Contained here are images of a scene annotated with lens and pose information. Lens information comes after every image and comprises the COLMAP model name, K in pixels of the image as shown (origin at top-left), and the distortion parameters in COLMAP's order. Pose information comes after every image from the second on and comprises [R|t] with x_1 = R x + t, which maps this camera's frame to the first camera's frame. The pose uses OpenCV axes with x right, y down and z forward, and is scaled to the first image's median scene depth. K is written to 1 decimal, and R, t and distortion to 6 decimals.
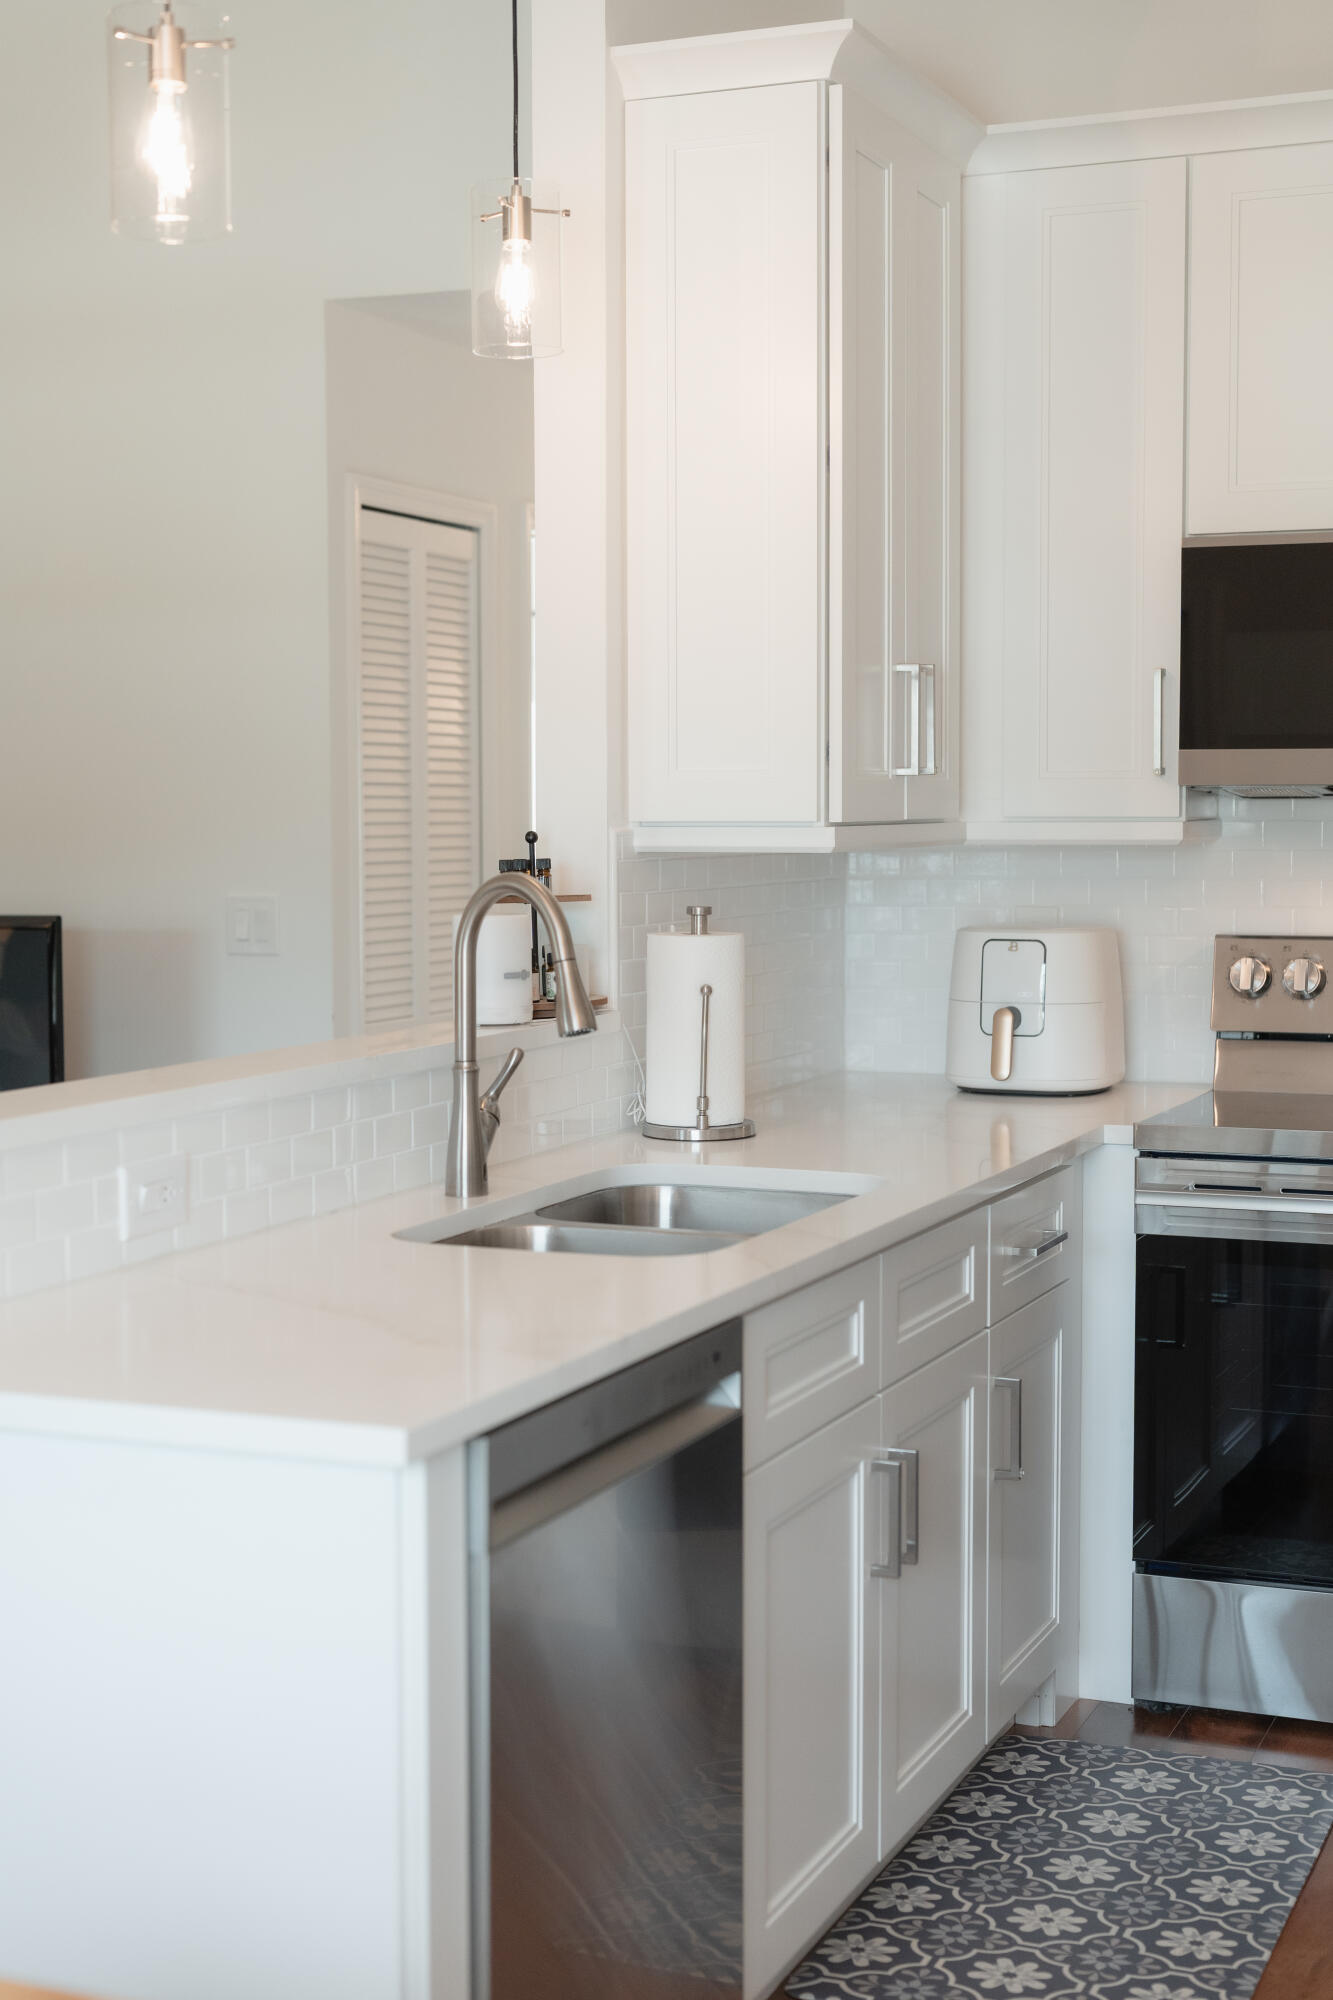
lens RADIAL K [[2796.9, 0, 654.8], [0, 2796.9, 990.3], [0, 0, 1]] dist [0.002752, 0.000000]
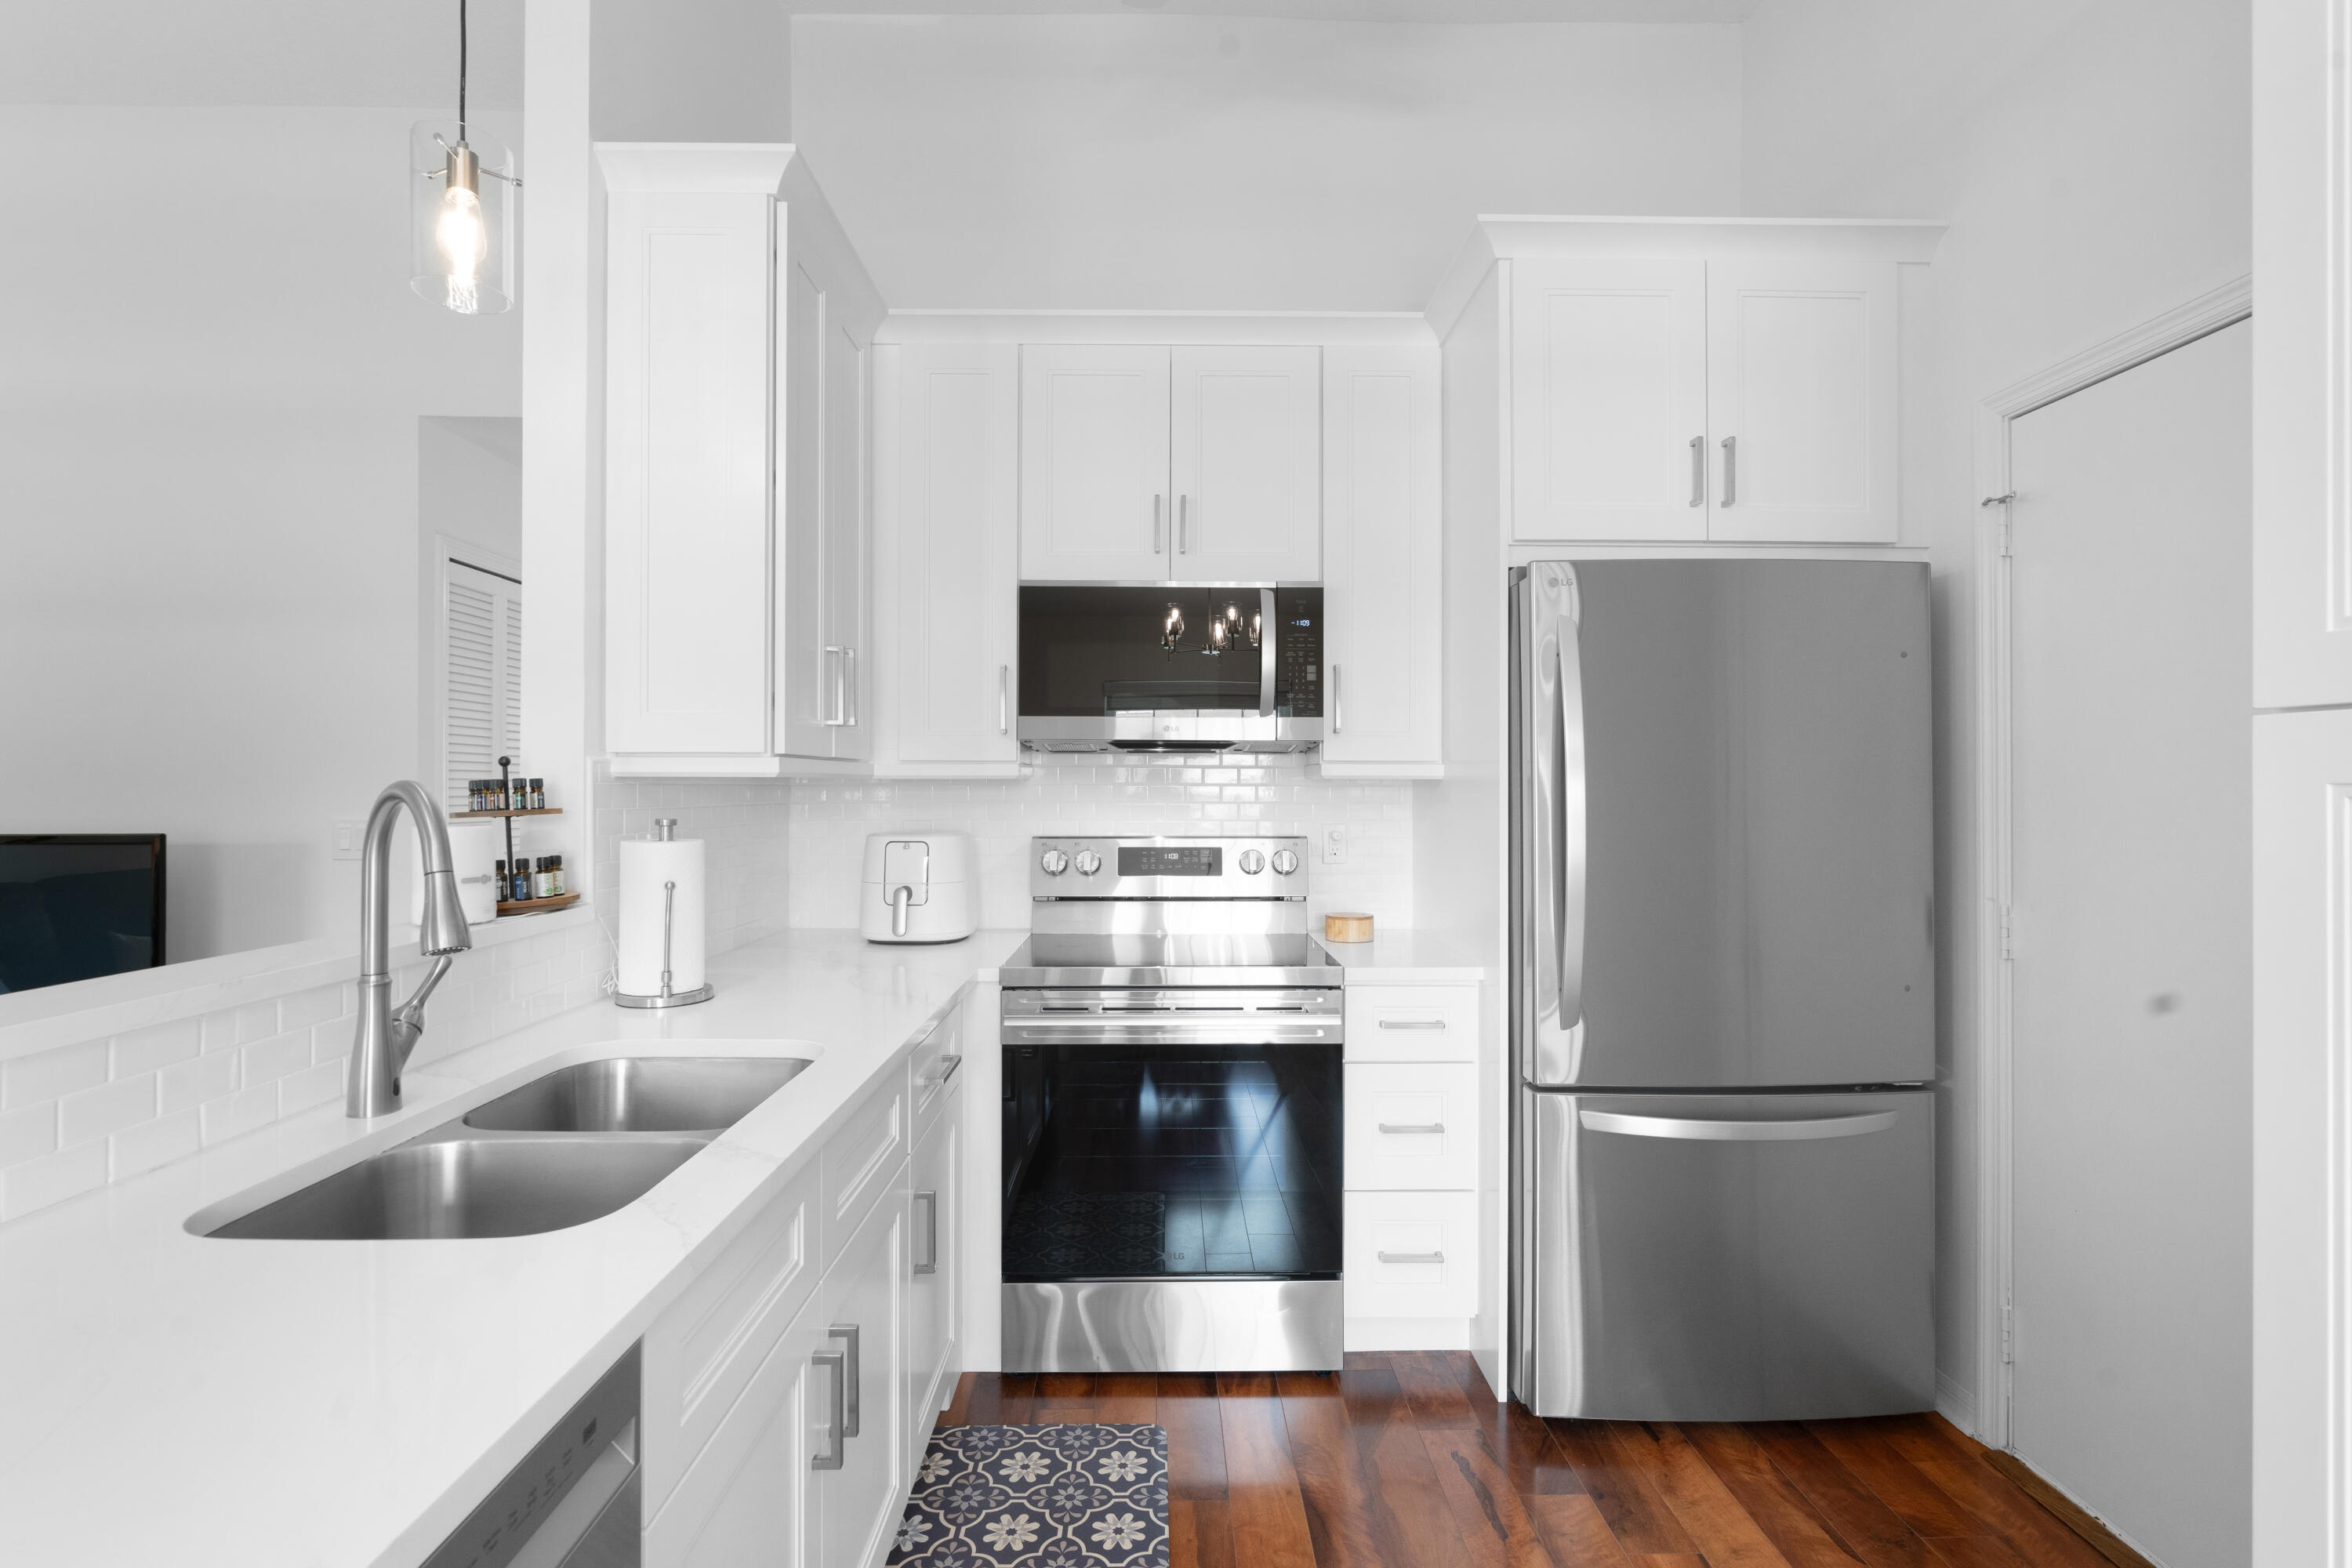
lens RADIAL K [[1063.2, 0, 1175.7], [0, 1063.2, 785.3], [0, 0, 1]] dist [-0.013841, 0.004310]
pose [[0.915600, 0.005750, 0.402048, 0.034245], [0.022405, 0.997615, -0.065293, -0.008679], [-0.401465, 0.068791, 0.913287, 0.467570]]
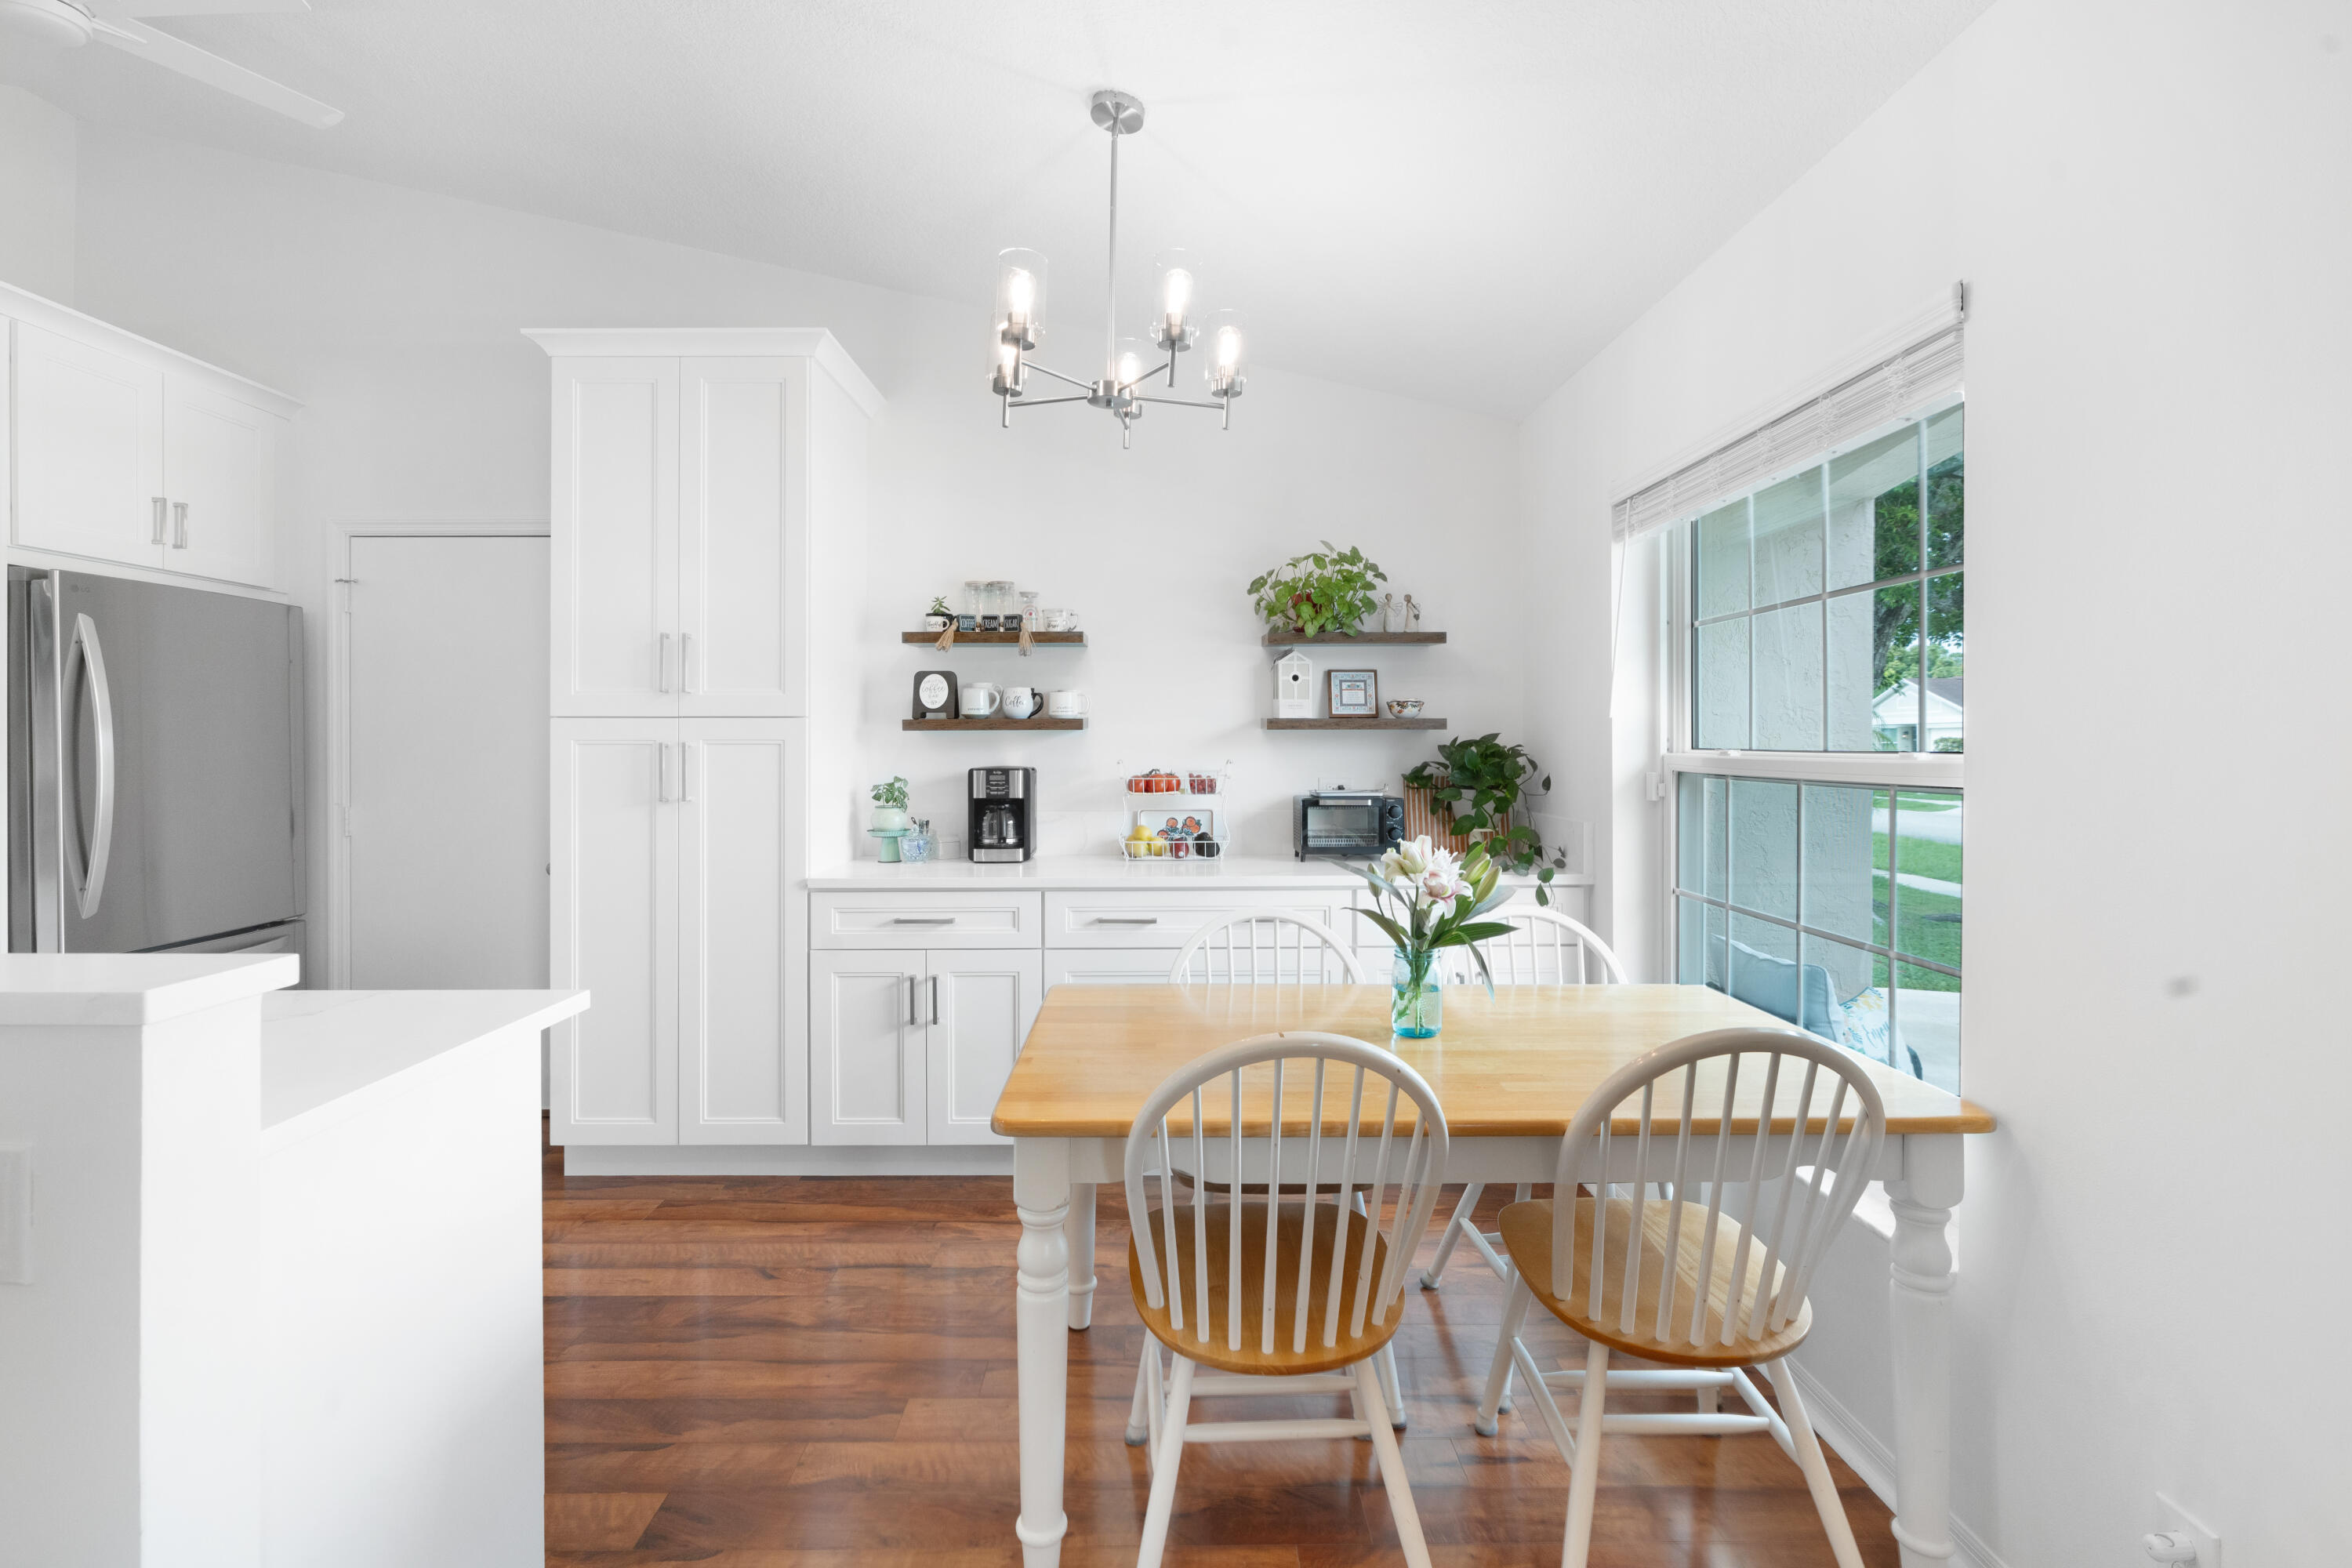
lens RADIAL K [[1063.2, 0, 1178.8], [0, 1063.2, 741.0], [0, 0, 1]] dist [-0.013841, 0.004310]
pose [[-0.403742, 0.005217, 0.914858, -0.514541], [0.061813, 0.997854, 0.021589, -0.007145], [-0.912782, 0.065267, -0.403198, 0.482710]]
